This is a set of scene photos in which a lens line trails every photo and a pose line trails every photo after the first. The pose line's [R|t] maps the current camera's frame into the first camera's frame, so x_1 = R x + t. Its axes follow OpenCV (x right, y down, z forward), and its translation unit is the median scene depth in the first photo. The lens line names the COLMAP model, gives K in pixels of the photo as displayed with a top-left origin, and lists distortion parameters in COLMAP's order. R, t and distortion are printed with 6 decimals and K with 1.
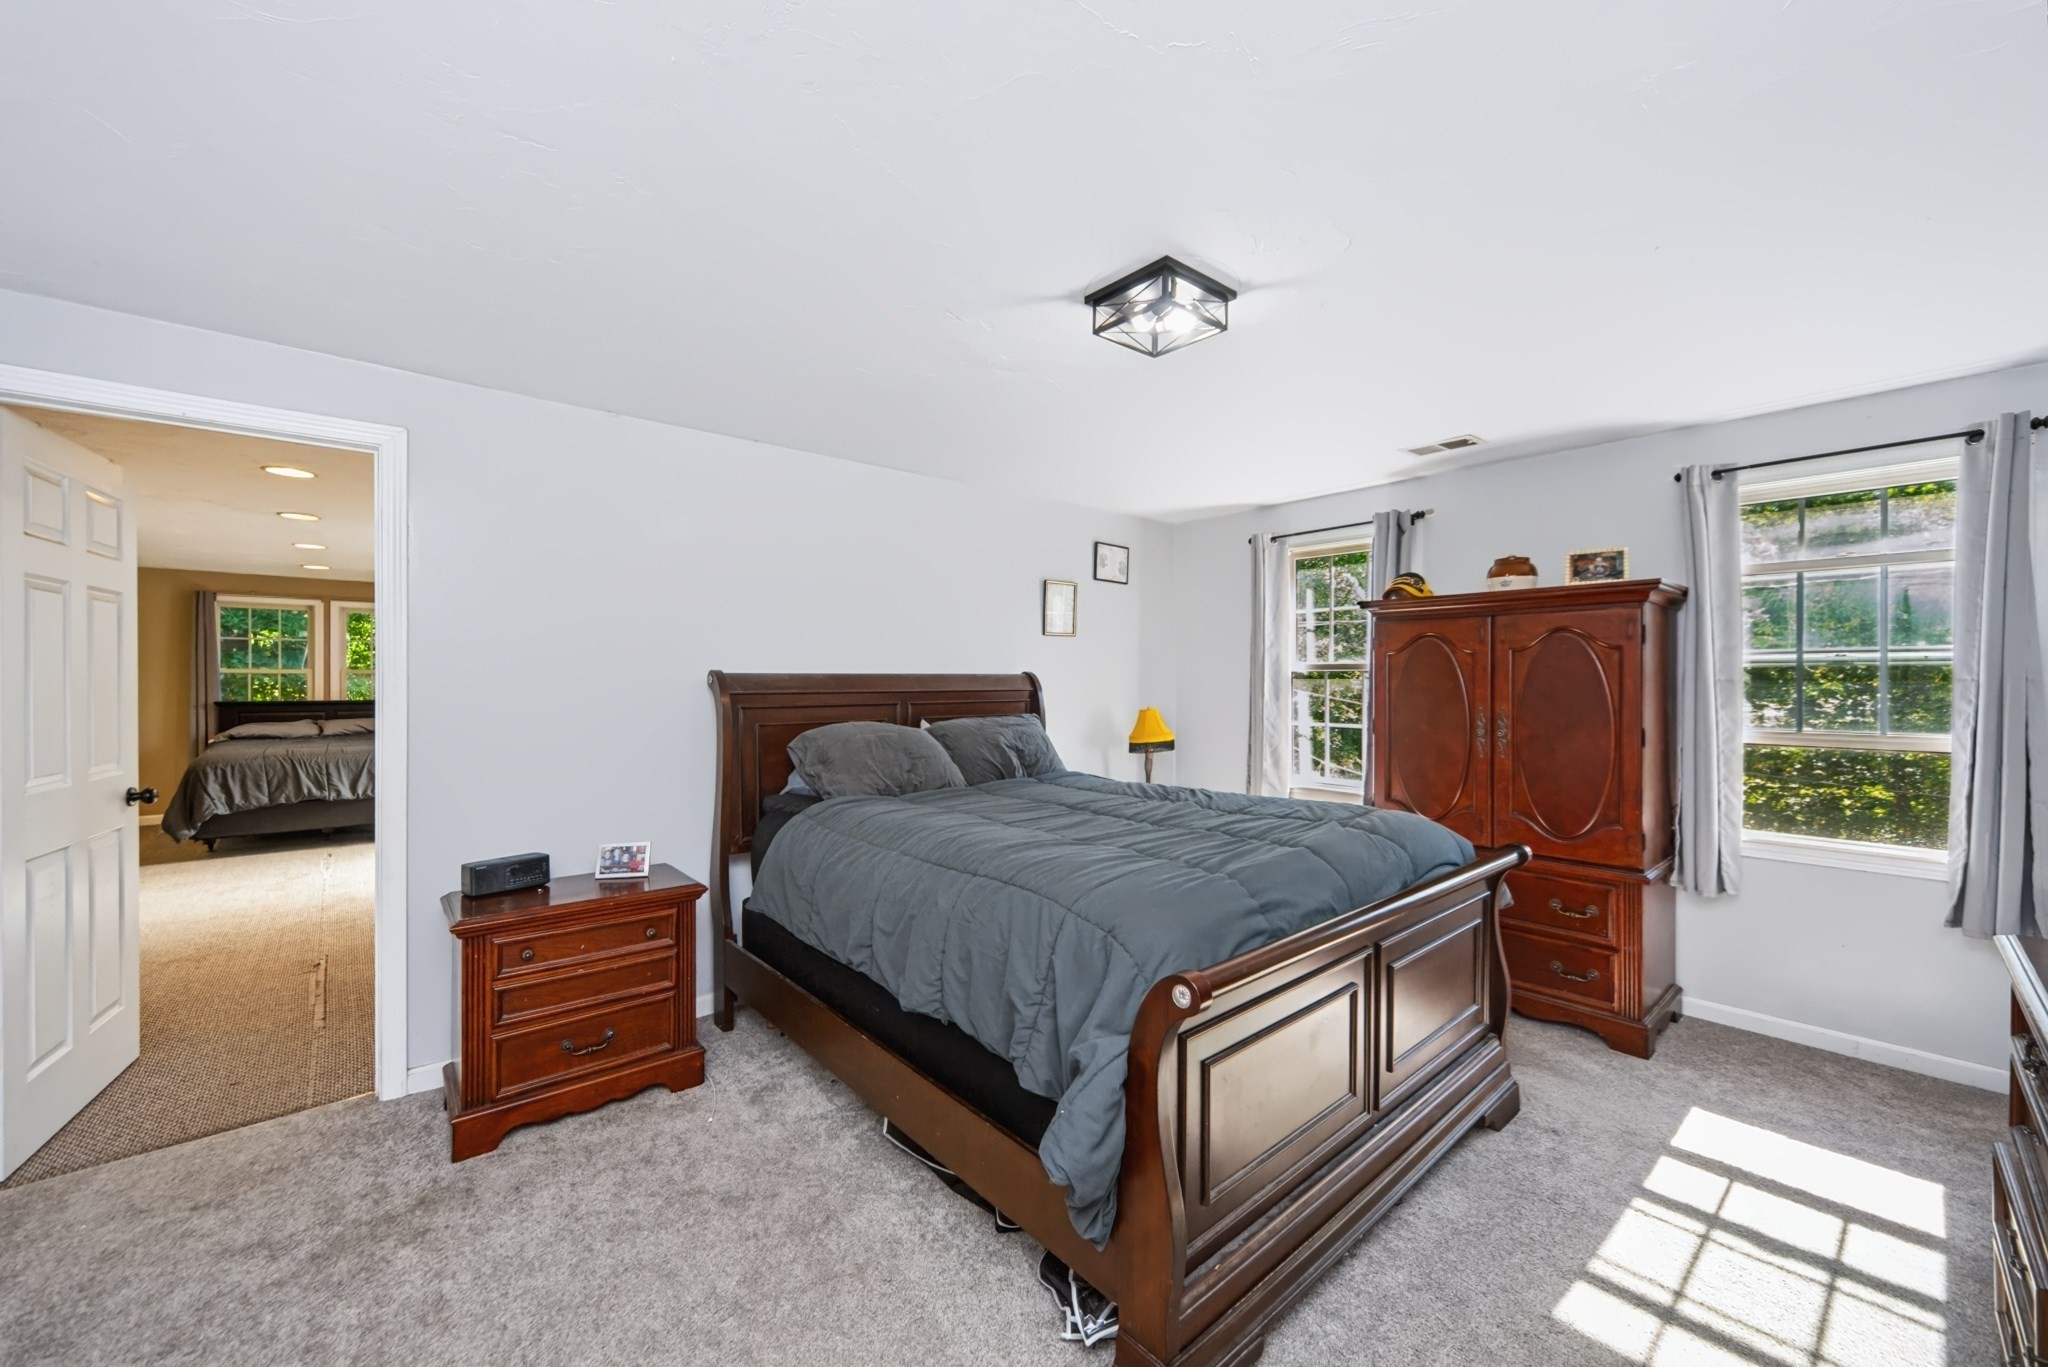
lens RADIAL K [[775.5, 0, 1010.2], [0, 775.5, 683.5], [0, 0, 1]] dist [0.019498, 0.000258]
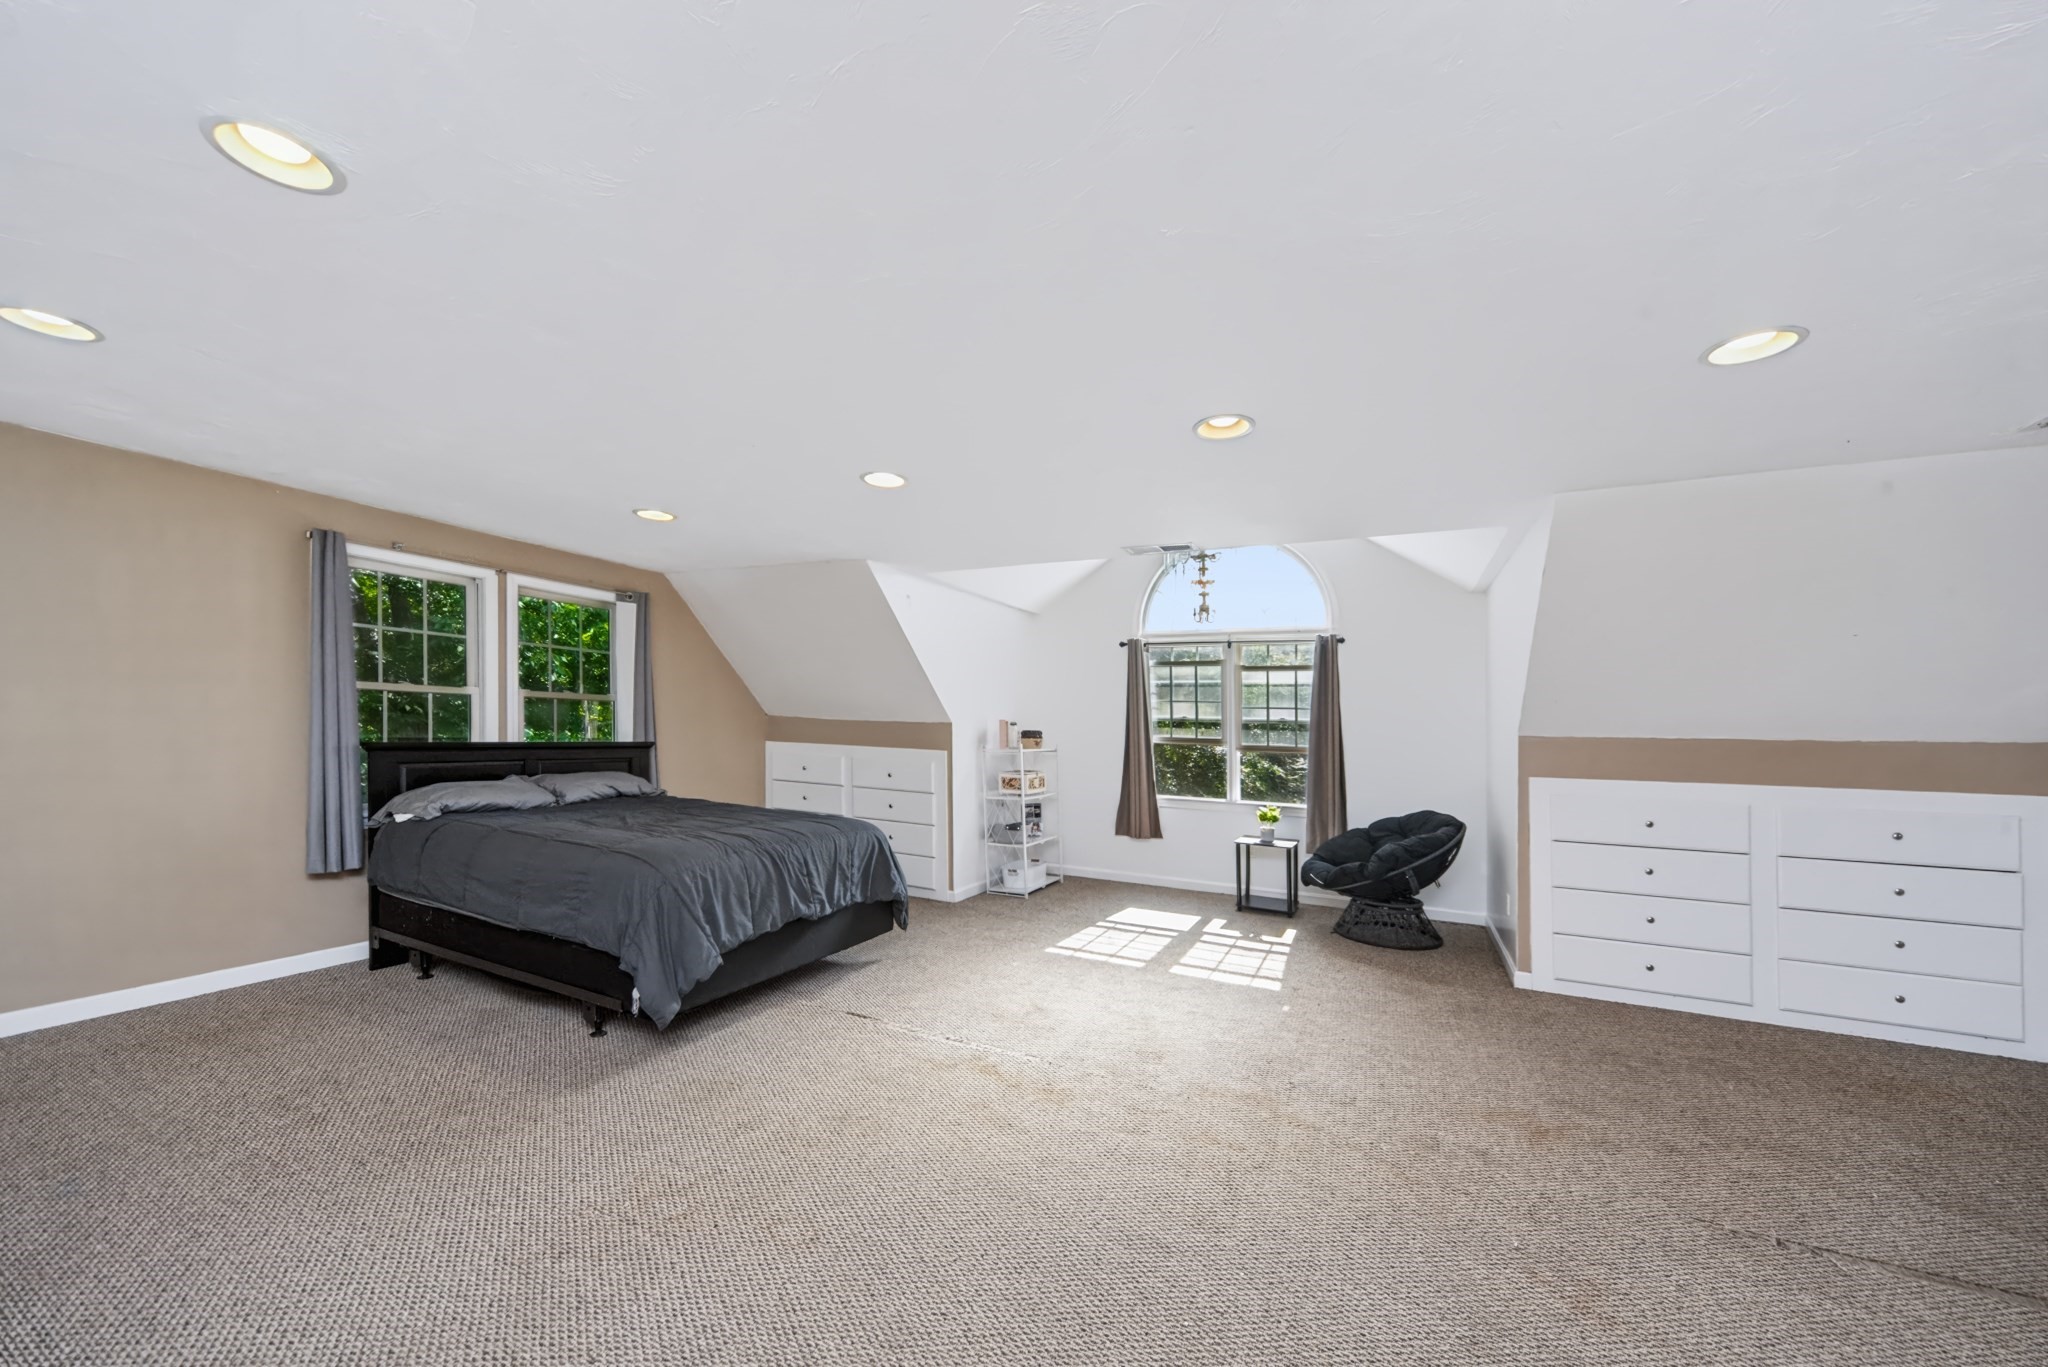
lens RADIAL K [[742.3, 0, 1011.1], [0, 742.3, 725.7], [0, 0, 1]] dist [-0.000146, 0.000076]
pose [[0.918662, 0.013944, 0.394799, -0.786029], [-0.014031, 0.999898, -0.002668, 0.005443], [-0.394796, -0.003088, 0.918764, 0.369330]]
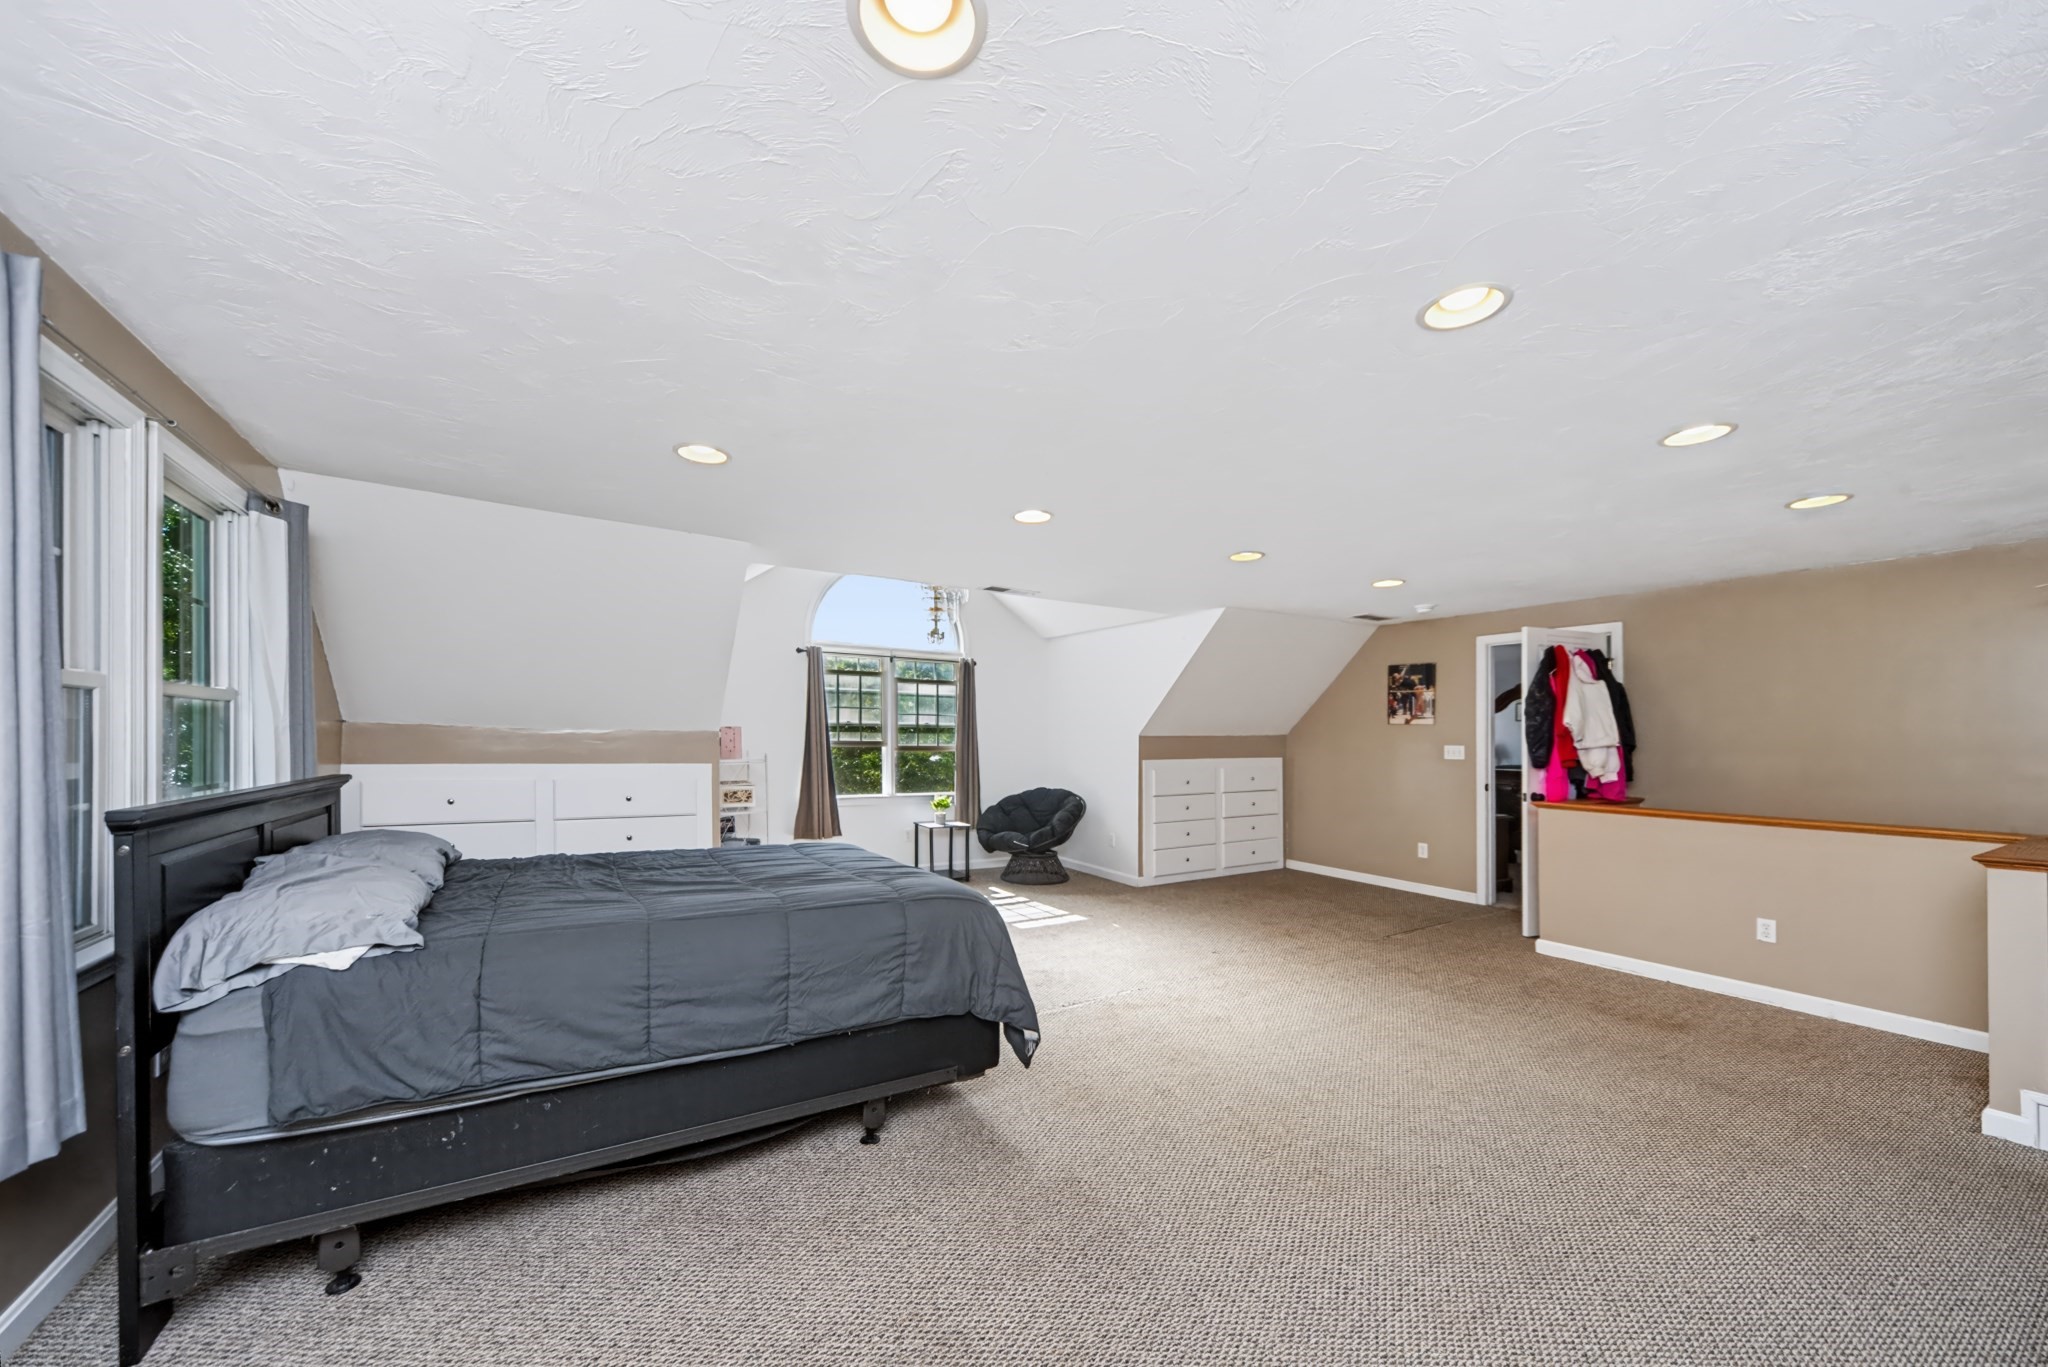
lens RADIAL K [[742.3, 0, 998.4], [0, 742.3, 722.8], [0, 0, 1]] dist [-0.000146, 0.000076]
pose [[0.175705, 0.008387, 0.984407, -1.133634], [-0.004174, 0.999961, -0.007775, -0.001597], [-0.984434, -0.002743, 0.175733, 0.714578]]
